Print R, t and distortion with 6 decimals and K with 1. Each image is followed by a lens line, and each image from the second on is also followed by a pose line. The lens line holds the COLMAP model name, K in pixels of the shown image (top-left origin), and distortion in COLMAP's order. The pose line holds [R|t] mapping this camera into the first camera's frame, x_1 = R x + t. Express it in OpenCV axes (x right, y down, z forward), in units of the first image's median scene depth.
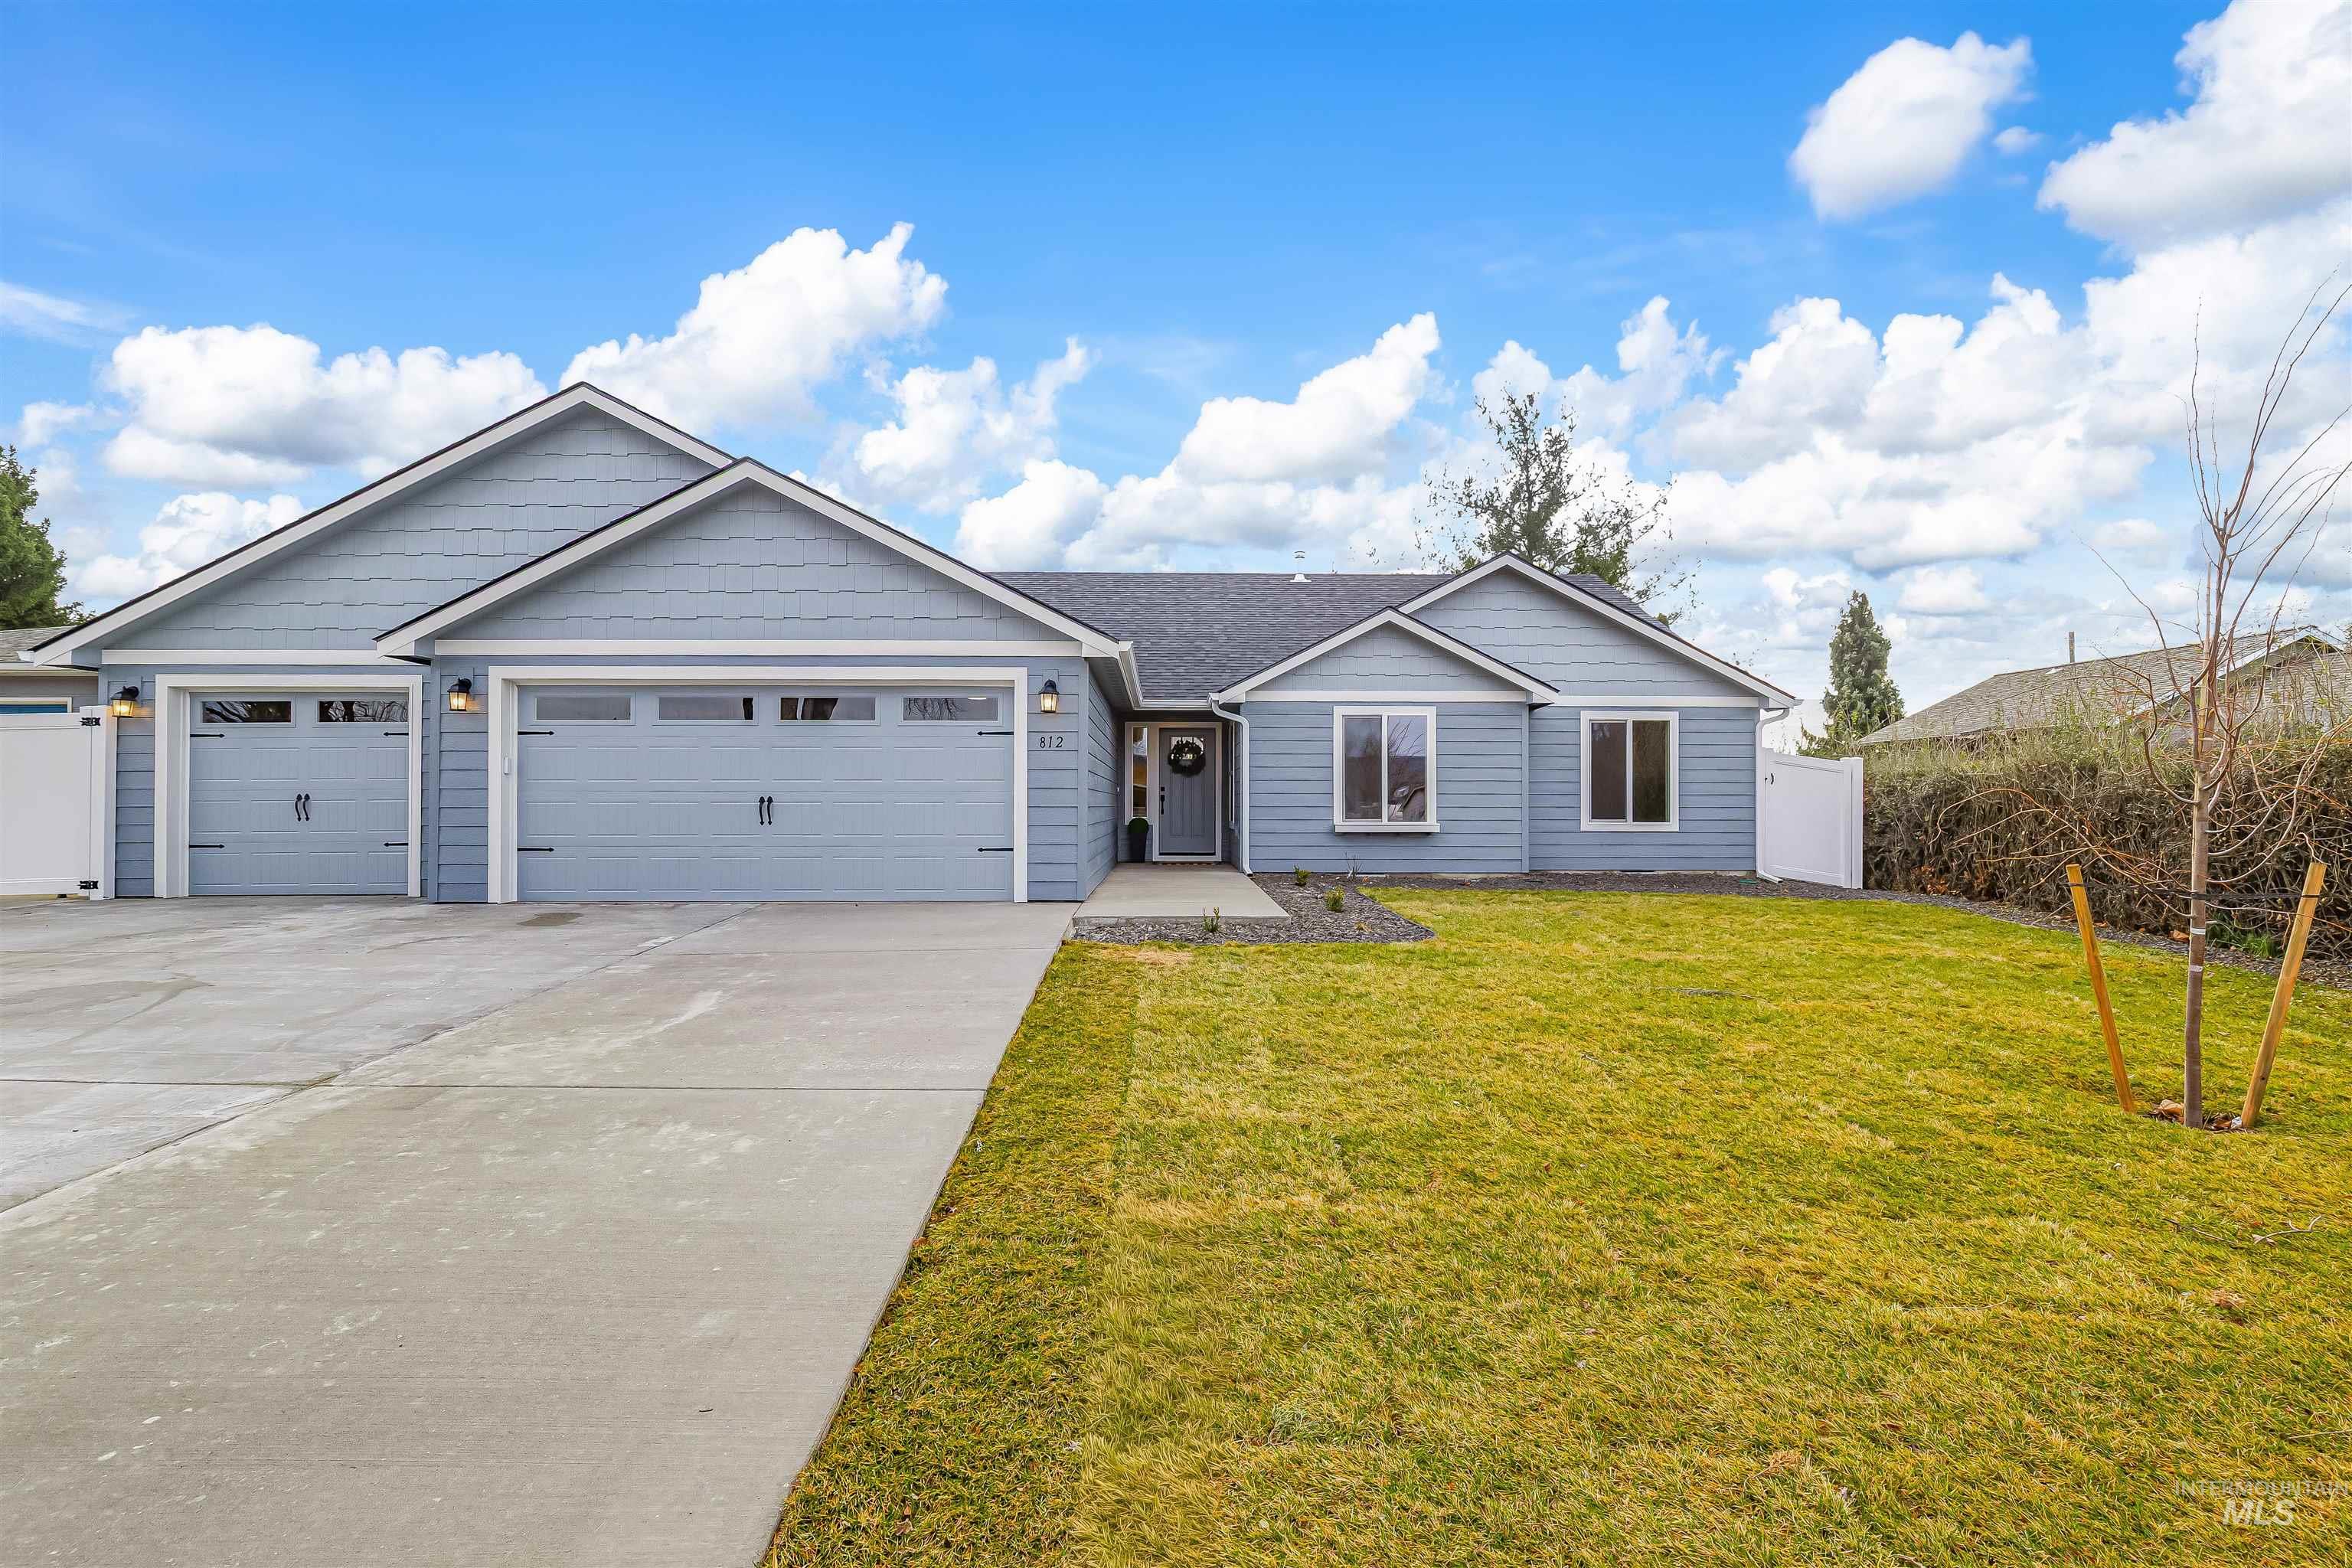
lens RADIAL K [[1079.9, 0, 1181.4], [0, 1079.9, 791.4], [0, 0, 1]] dist [-0.002072, -0.000503]
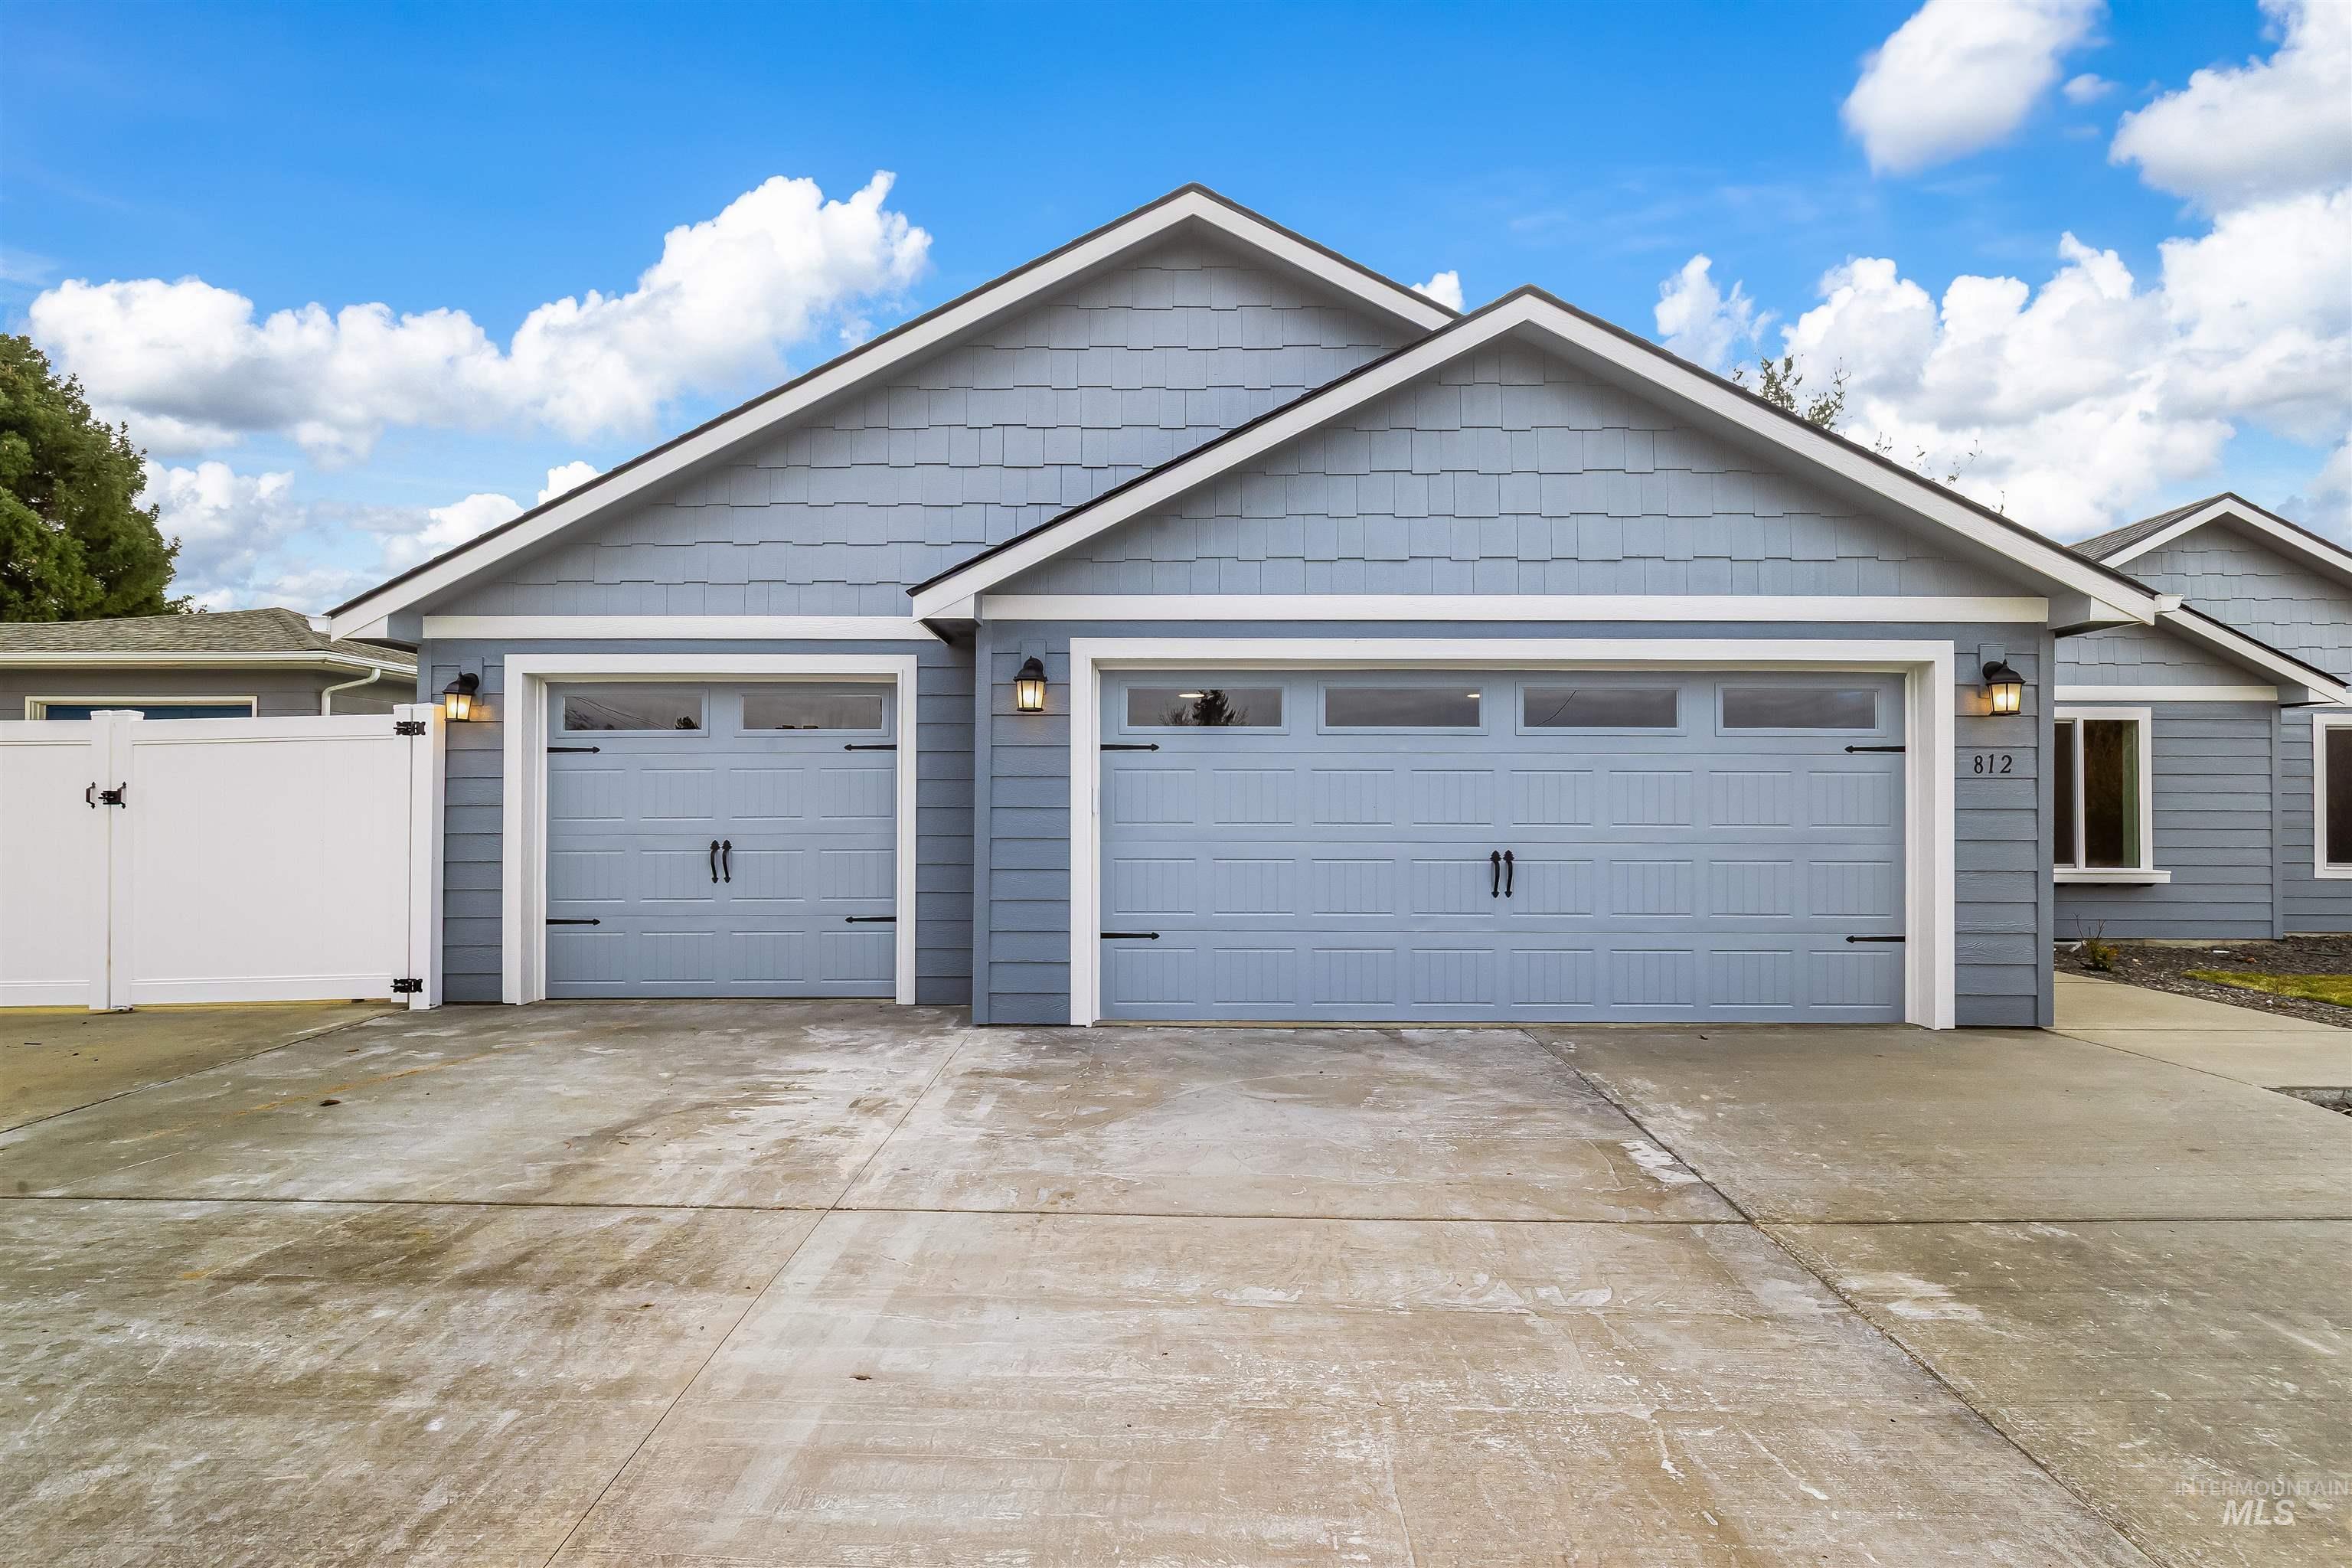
lens RADIAL K [[1160.0, 0, 1167.6], [0, 1160.0, 787.1], [0, 0, 1]] dist [-0.003629, -0.000282]
pose [[0.999990, 0.003531, 0.002594, -0.349926], [-0.003530, 0.999994, -0.000399, -0.019372], [-0.002595, 0.000390, 0.999997, 0.194639]]
